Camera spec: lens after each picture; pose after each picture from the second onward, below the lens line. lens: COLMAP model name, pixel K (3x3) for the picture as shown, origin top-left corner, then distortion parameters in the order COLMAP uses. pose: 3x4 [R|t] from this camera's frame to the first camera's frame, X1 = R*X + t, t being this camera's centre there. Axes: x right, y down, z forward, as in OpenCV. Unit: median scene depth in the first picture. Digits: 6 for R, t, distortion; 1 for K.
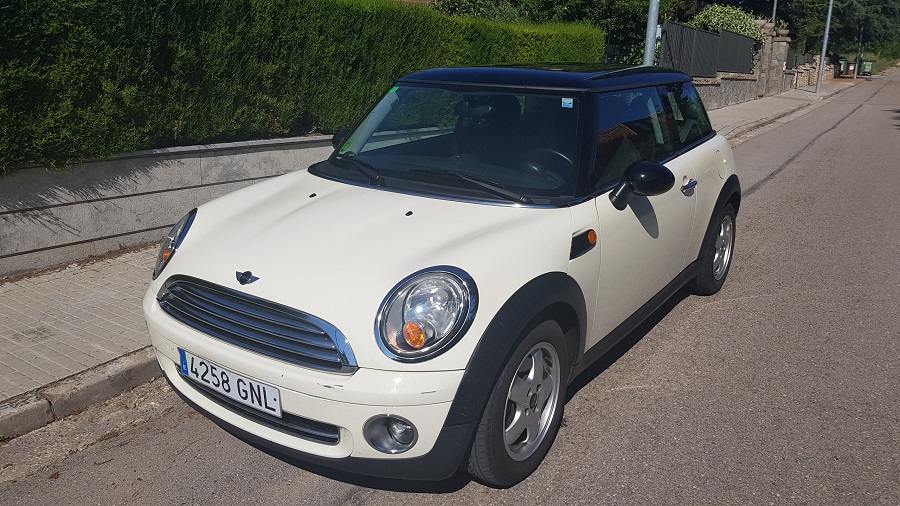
lens RADIAL K [[683.9, 0, 453.3], [0, 683.9, 240.6], [0, 0, 1]] dist [0.049619, -0.095085]
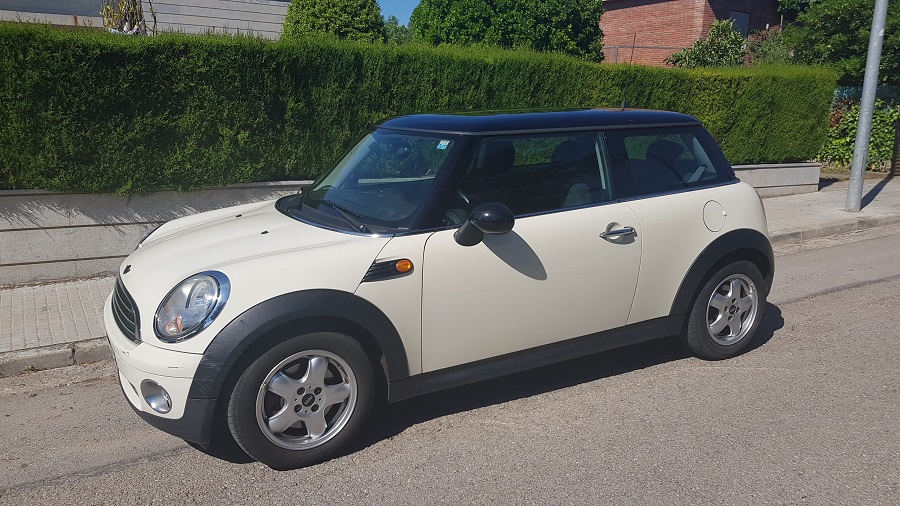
lens RADIAL K [[684.9, 0, 450.0], [0, 684.9, 253.0], [0, 0, 1]] dist [0.081893, -0.161422]
pose [[0.896421, 0.076355, -0.436576, 0.429701], [-0.098552, 0.994727, -0.028383, -0.000884], [0.432107, 0.068469, 0.899219, 0.026982]]
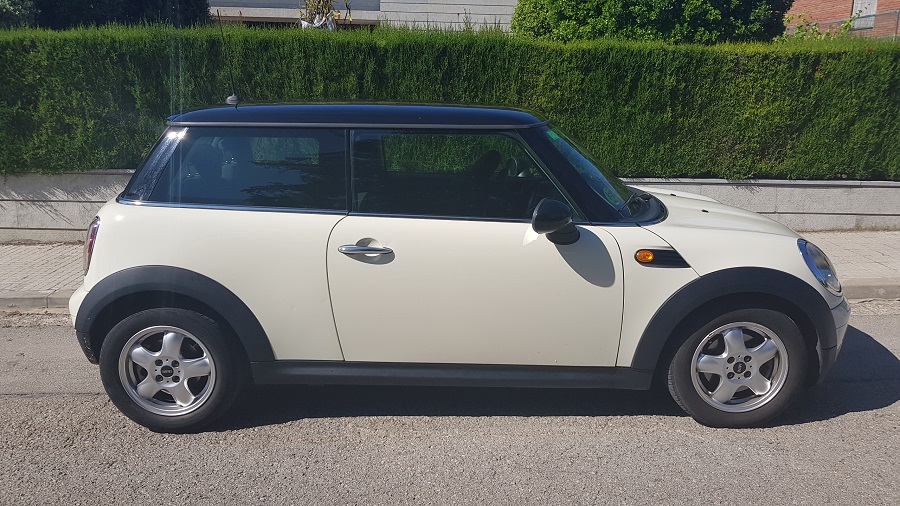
lens RADIAL K [[666.8, 0, 450.0], [0, 666.8, 253.0], [0, 0, 1]] dist [0.082724, -0.137387]
pose [[0.565480, 0.180657, -0.804733, 0.975139], [-0.199442, 0.976710, 0.079118, -0.205211], [0.800284, 0.115758, 0.588341, 0.778473]]
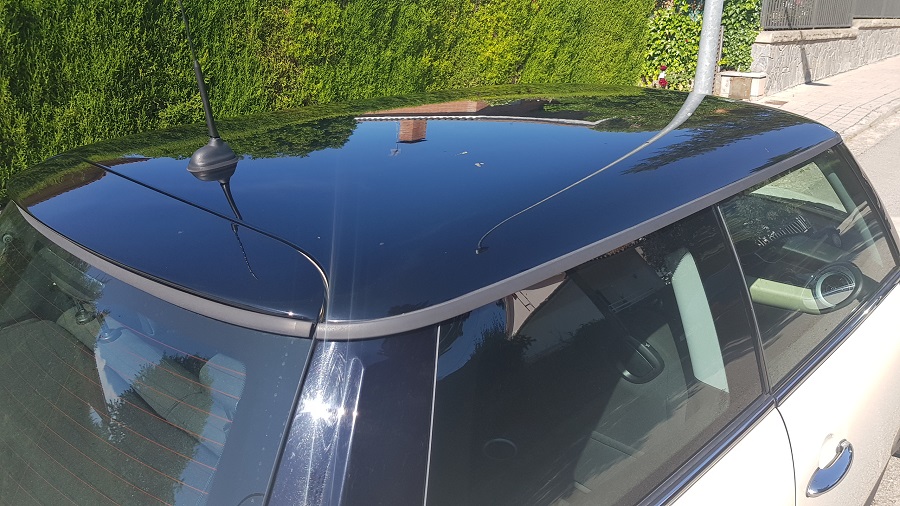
lens RADIAL K [[683.9, 0, 453.3], [0, 683.9, 240.6], [0, 0, 1]] dist [0.049619, -0.095085]
pose [[0.987327, 0.038969, -0.153840, 0.340154], [-0.025571, 0.995781, 0.088130, -0.259554], [0.156626, -0.083079, 0.984158, 0.783875]]
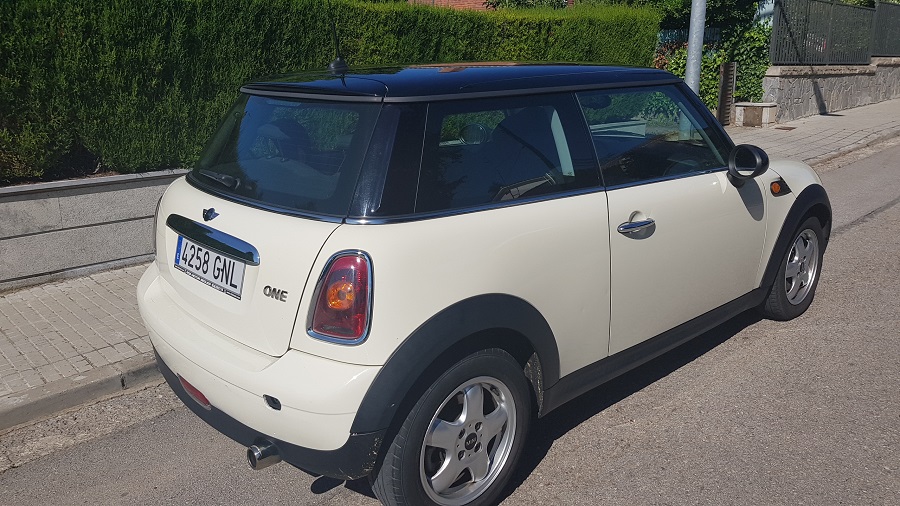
lens RADIAL K [[672.0, 0, 450.0], [0, 672.0, 253.0], [0, 0, 1]] dist [0.063374, -0.108112]
pose [[0.970442, 0.032831, -0.239093, 0.437420], [-0.025696, 0.999128, 0.032900, -0.137415], [0.239965, -0.025784, 0.970439, 0.510013]]
